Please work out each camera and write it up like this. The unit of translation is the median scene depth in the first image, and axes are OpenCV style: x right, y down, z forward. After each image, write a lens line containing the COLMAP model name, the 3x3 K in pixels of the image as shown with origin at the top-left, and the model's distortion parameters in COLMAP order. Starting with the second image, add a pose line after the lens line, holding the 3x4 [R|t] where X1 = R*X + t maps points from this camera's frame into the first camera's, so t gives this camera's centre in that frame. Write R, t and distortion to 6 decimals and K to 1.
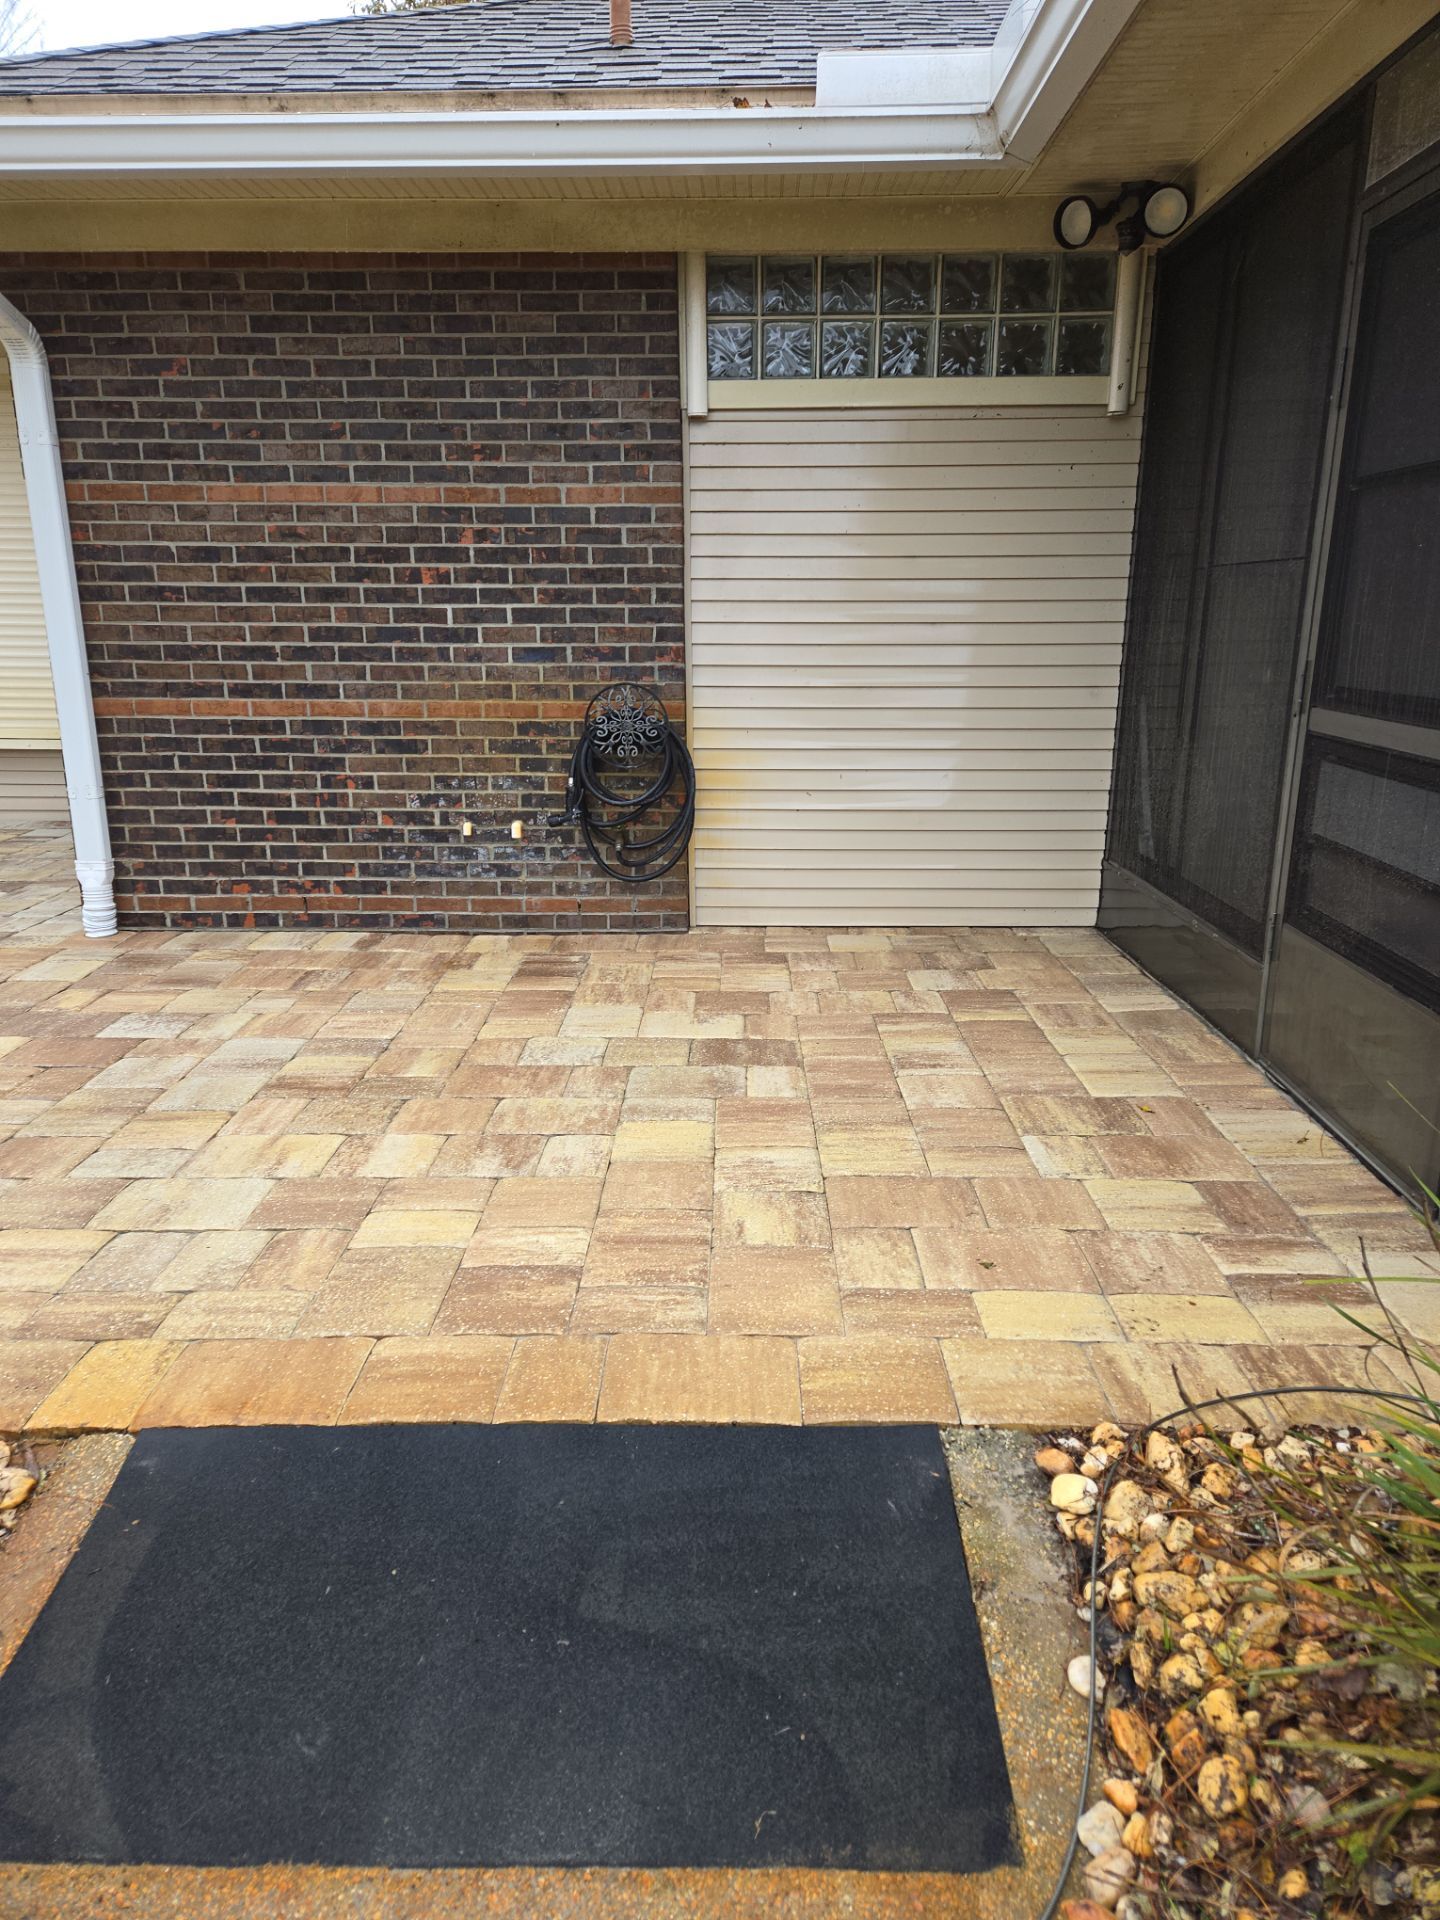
lens RADIAL K [[1274.6, 0, 722.7], [0, 1274.6, 971.9], [0, 0, 1]] dist [0.078000, -0.060699]
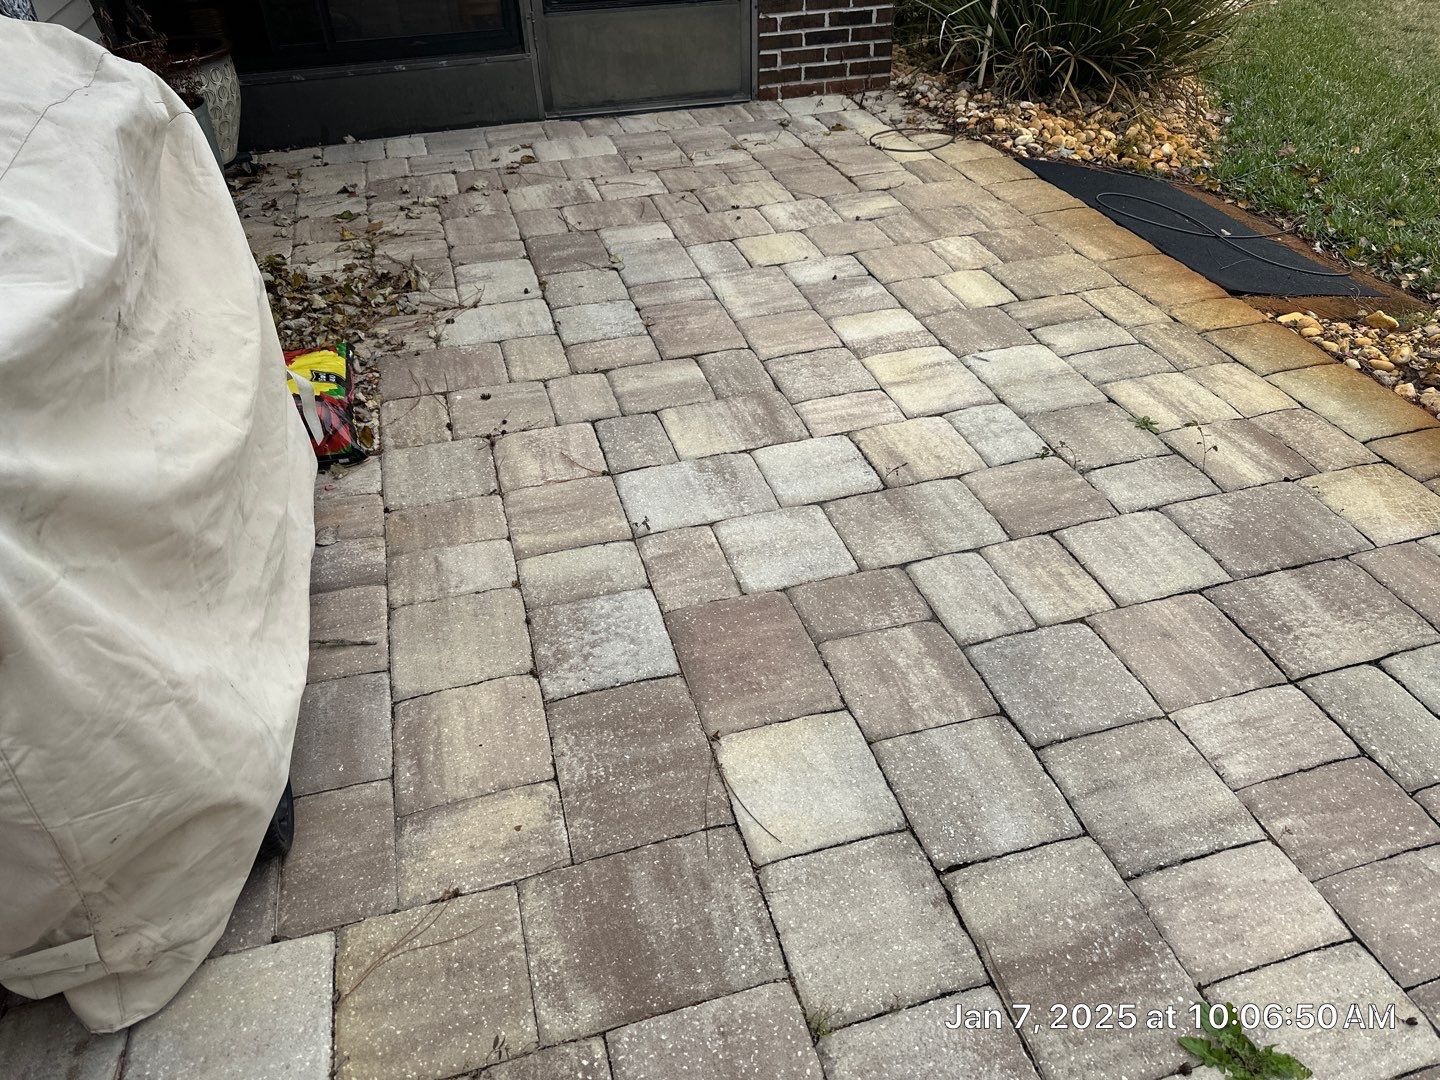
lens RADIAL K [[1021.0, 0, 713.0], [0, 1021.0, 515.8], [0, 0, 1]] dist [0.061548, -0.074010]
pose [[-0.293098, -0.561798, 0.773613, -0.756160], [0.281350, 0.722639, 0.631376, -0.269350], [-0.913748, 0.402711, -0.053742, 0.919167]]
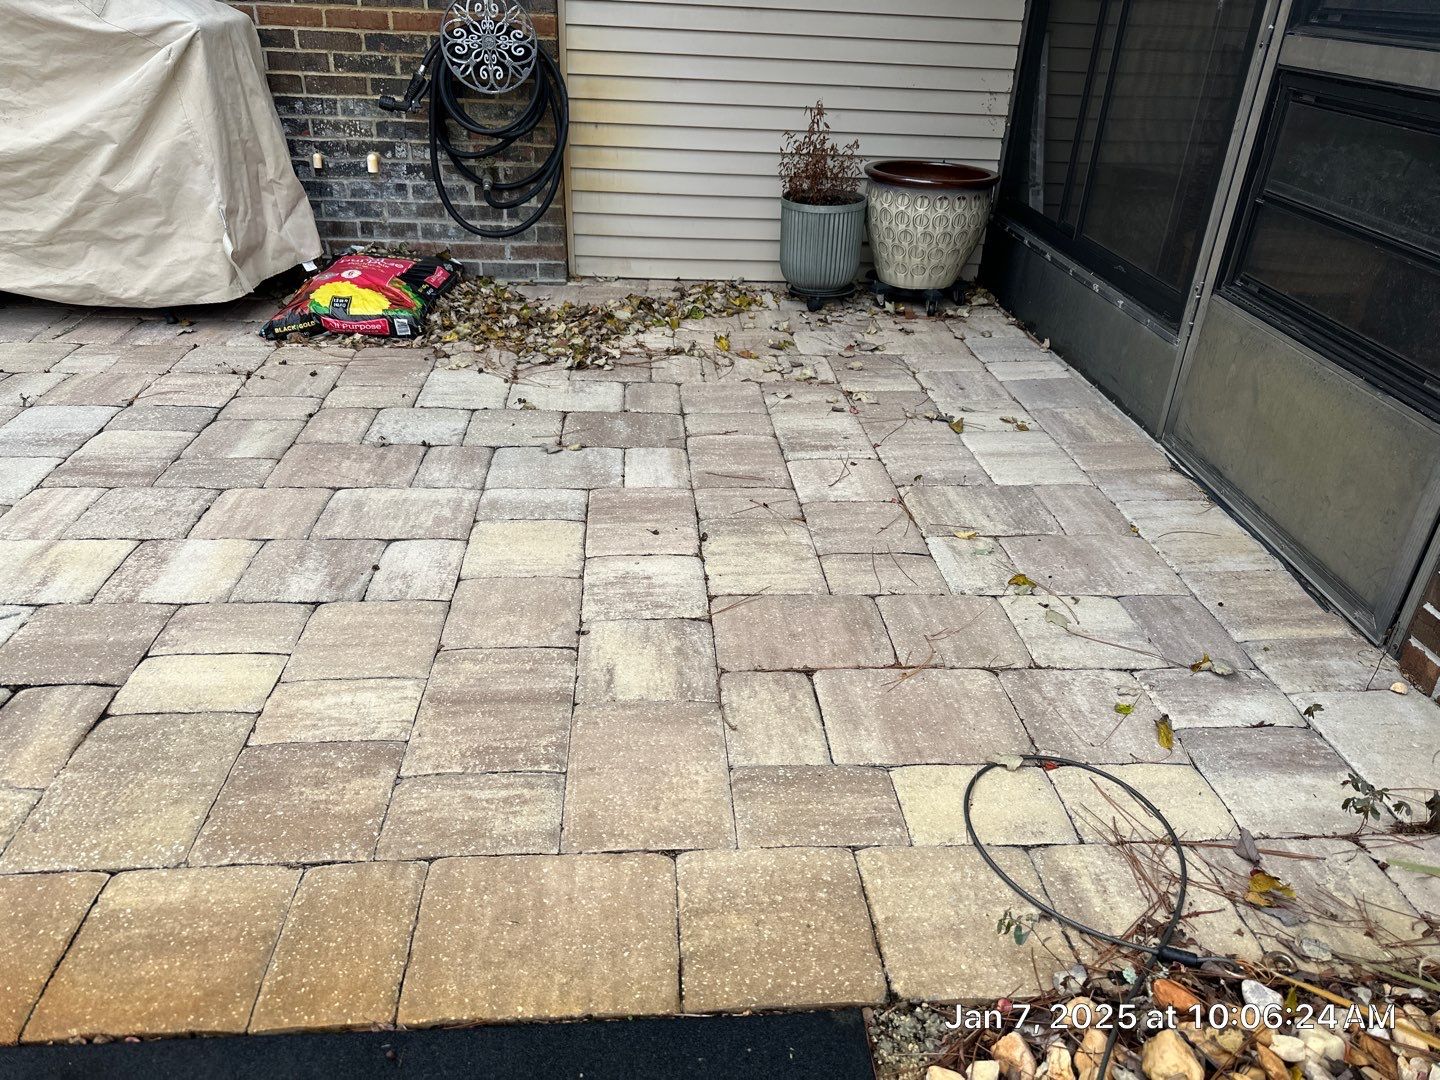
lens RADIAL K [[1021.0, 0, 717.0], [0, 1021.0, 544.7], [0, 0, 1]] dist [0.061548, -0.074010]
pose [[0.995405, -0.006906, 0.095502, 0.013038], [-0.015384, 0.972904, 0.230695, -0.023319], [-0.094508, -0.231105, 0.968328, 0.236131]]
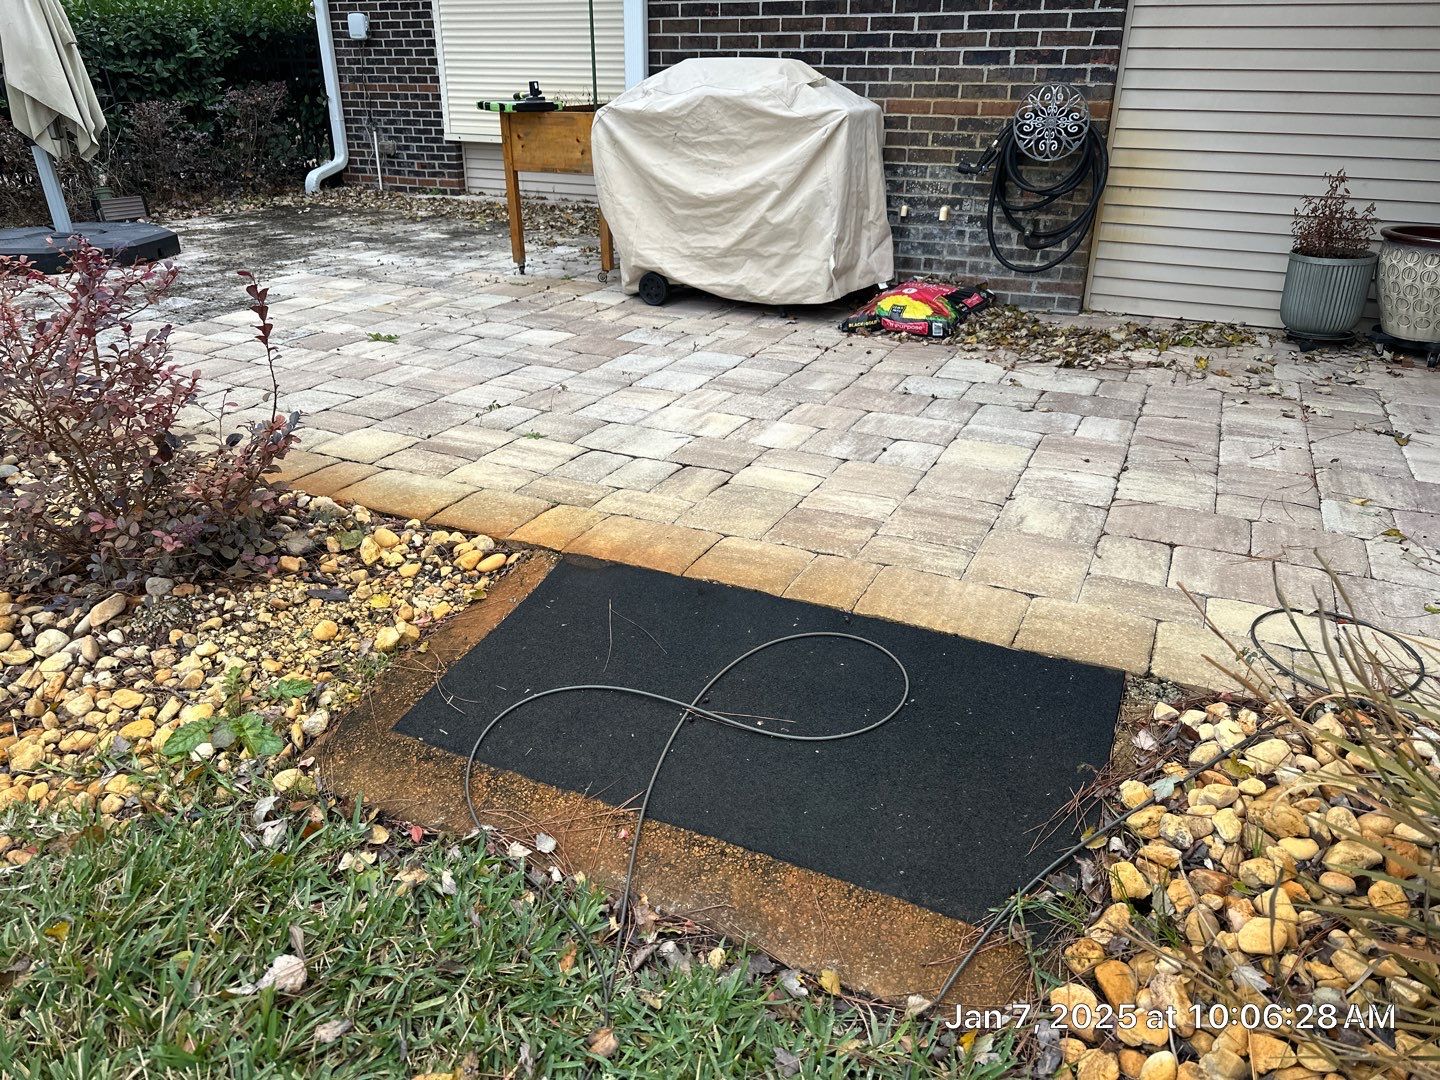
lens RADIAL K [[1021.0, 0, 712.6], [0, 1021.0, 542.3], [0, 0, 1]] dist [0.061548, -0.074010]
pose [[0.907235, 0.180098, -0.380119, 0.077946], [-0.118736, 0.976600, 0.179317, 0.051355], [0.403519, -0.117549, 0.907389, -0.007783]]
